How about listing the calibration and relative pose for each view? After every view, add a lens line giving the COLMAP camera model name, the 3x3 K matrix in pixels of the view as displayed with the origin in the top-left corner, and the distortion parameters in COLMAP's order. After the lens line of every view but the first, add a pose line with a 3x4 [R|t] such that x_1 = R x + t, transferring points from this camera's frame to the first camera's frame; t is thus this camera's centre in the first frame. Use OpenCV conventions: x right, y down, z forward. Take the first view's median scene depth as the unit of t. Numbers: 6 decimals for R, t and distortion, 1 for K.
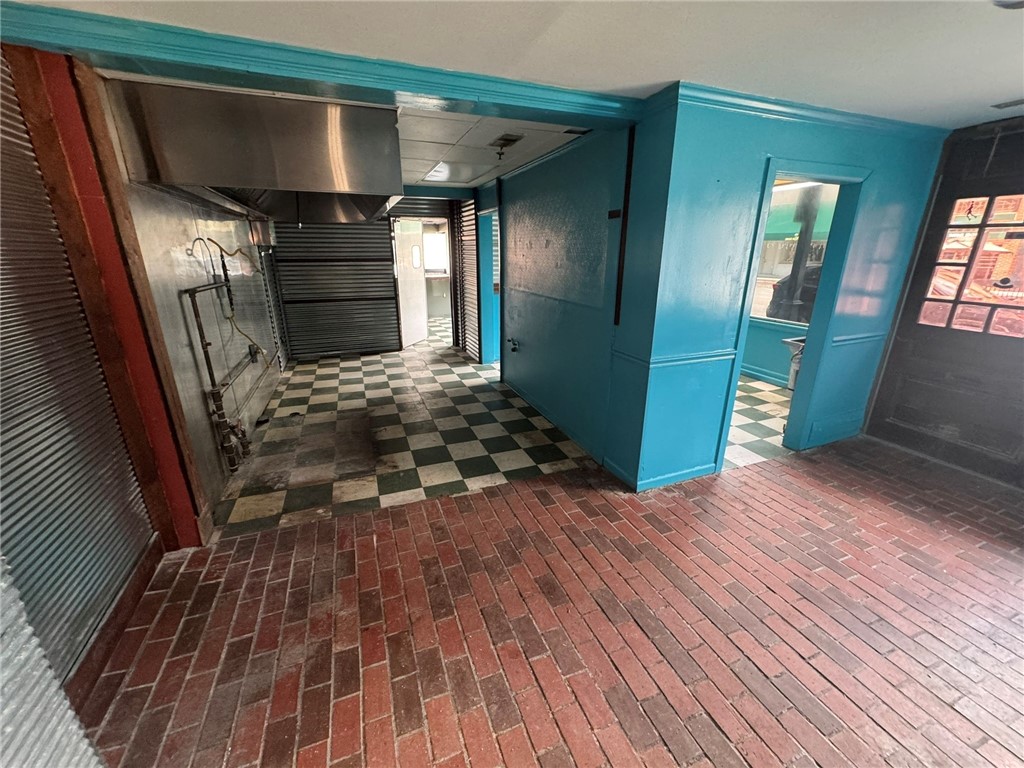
lens RADIAL K [[405.2, 0, 512.6], [0, 405.2, 384.3], [0, 0, 1]] dist [0.014444, -0.005814]
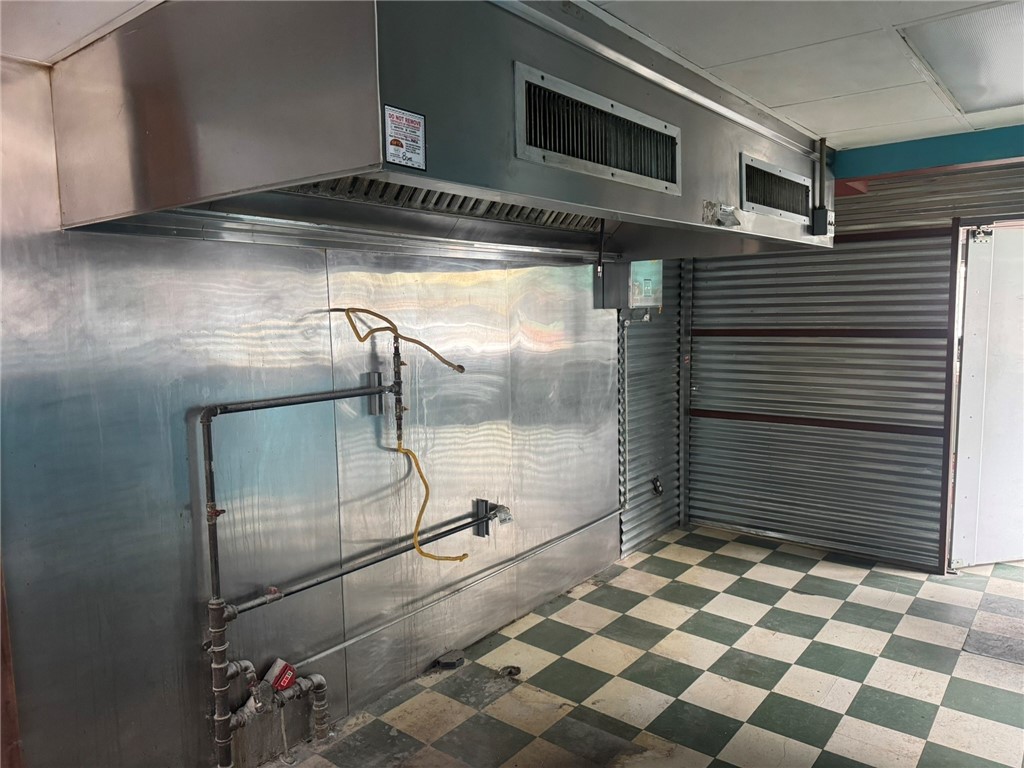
lens RADIAL K [[710.0, 0, 511.6], [0, 710.0, 385.4], [0, 0, 1]] dist [0.007118, -0.000102]
pose [[0.493055, 0.087862, -0.865550, 0.098417], [-0.254698, 0.965876, -0.047041, -0.164686], [0.831881, 0.243648, 0.498608, 0.451416]]
